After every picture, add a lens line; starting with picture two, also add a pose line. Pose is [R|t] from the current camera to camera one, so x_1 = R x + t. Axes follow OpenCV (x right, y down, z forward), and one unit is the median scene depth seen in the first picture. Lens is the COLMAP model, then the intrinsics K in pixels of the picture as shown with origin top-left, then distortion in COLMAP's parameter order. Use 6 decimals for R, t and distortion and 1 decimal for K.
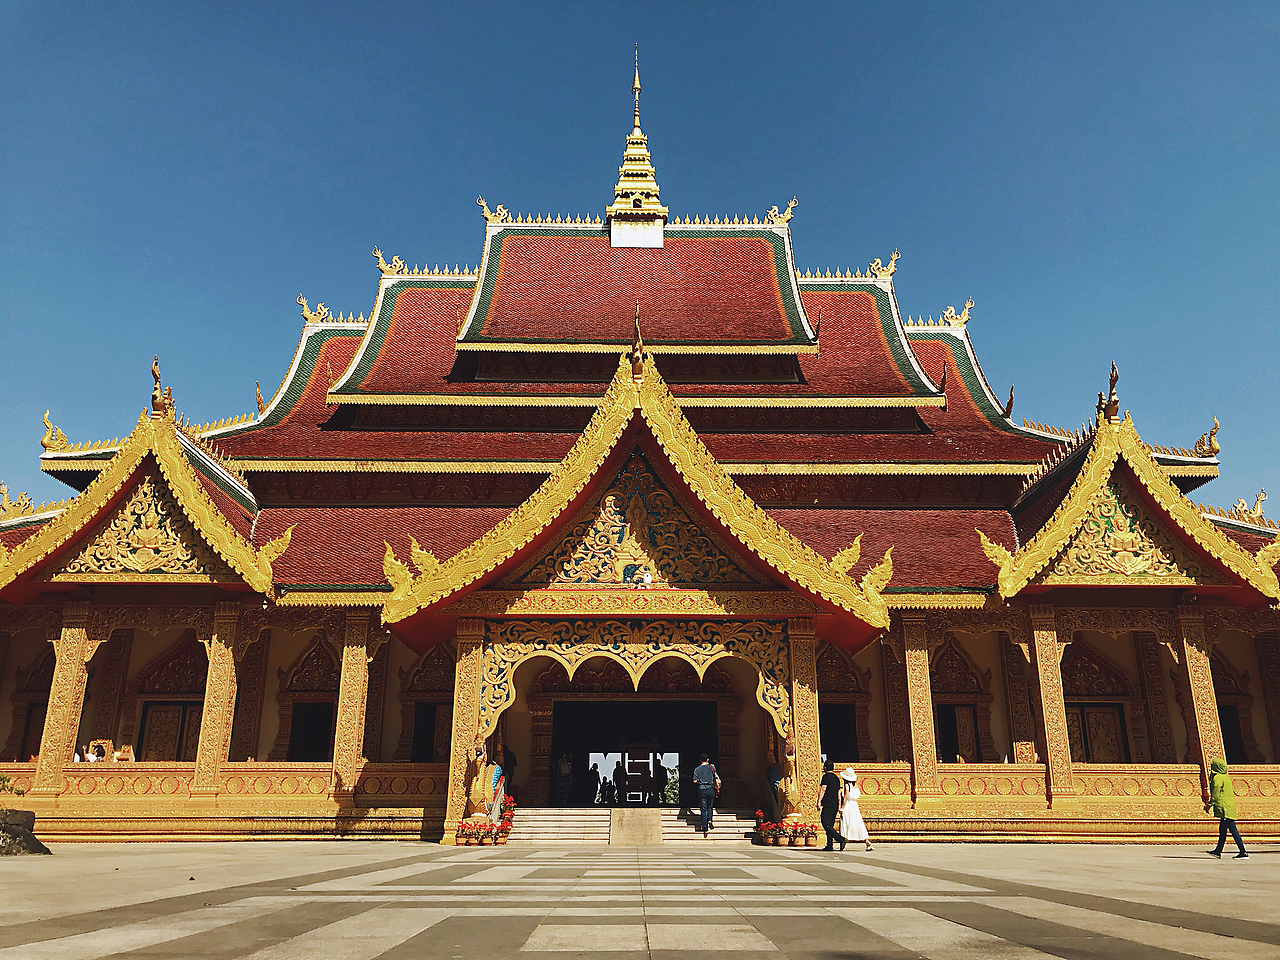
lens RADIAL K [[1027.6, 0, 640.0], [0, 1027.6, 480.0], [0, 0, 1]] dist [0.083118, -0.249355]
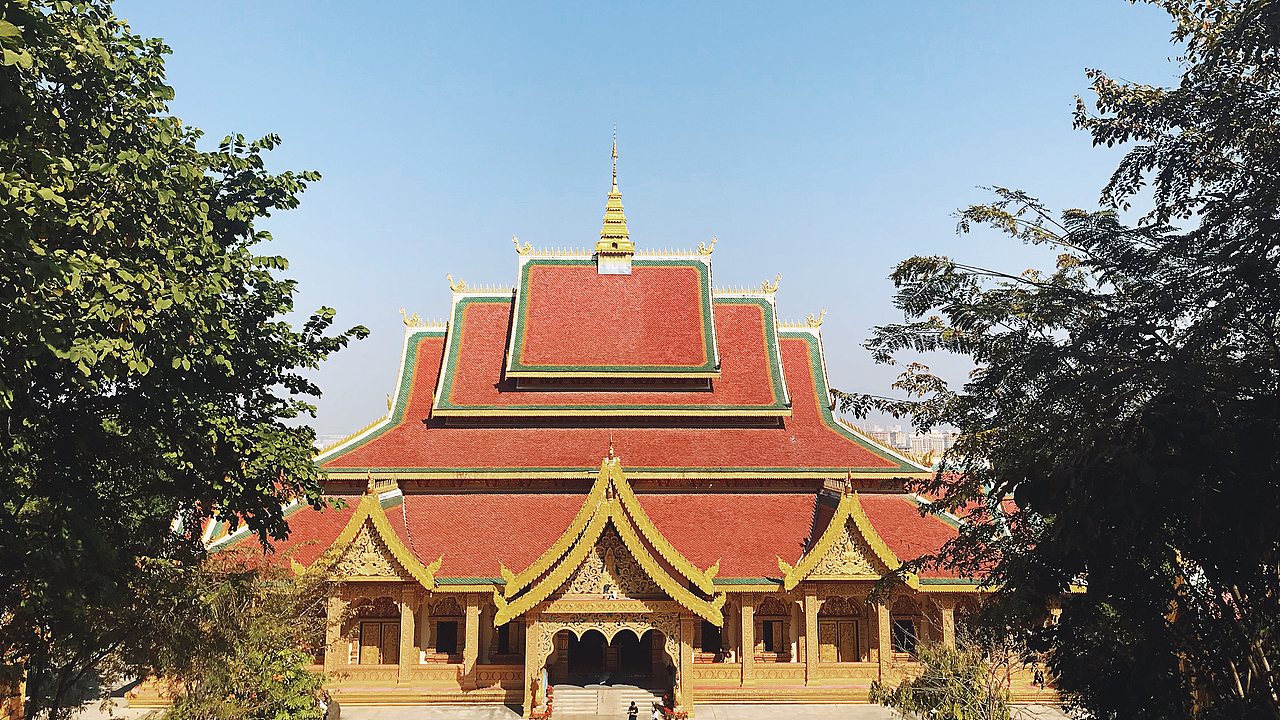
lens RADIAL K [[1030.7, 0, 645.8], [0, 1030.7, 193.1], [0, 0, 1]] dist [0.072145, -0.339396]
pose [[0.999857, 0.001866, 0.016808, 0.019568], [-0.003319, 0.996215, 0.086860, -0.527932], [-0.016582, -0.086904, 0.996079, -0.609544]]
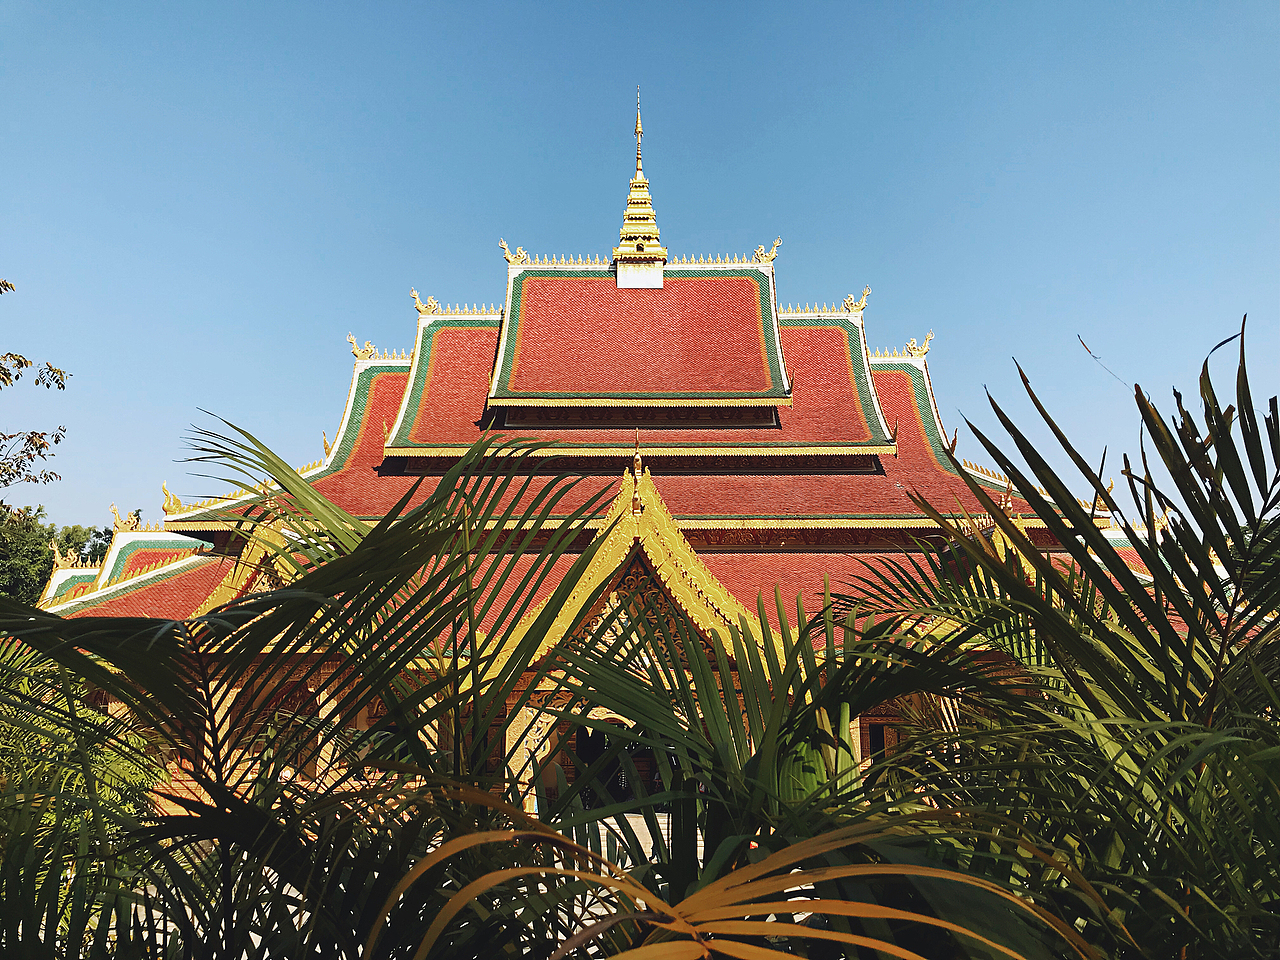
lens RADIAL K [[1027.6, 0, 640.0], [0, 1027.6, 480.0], [0, 0, 1]] dist [0.083118, -0.249355]
pose [[0.999895, -0.006890, -0.012768, 0.010857], [0.008634, 0.989826, 0.142021, -0.191900], [0.011659, -0.142117, 0.989781, -0.176606]]
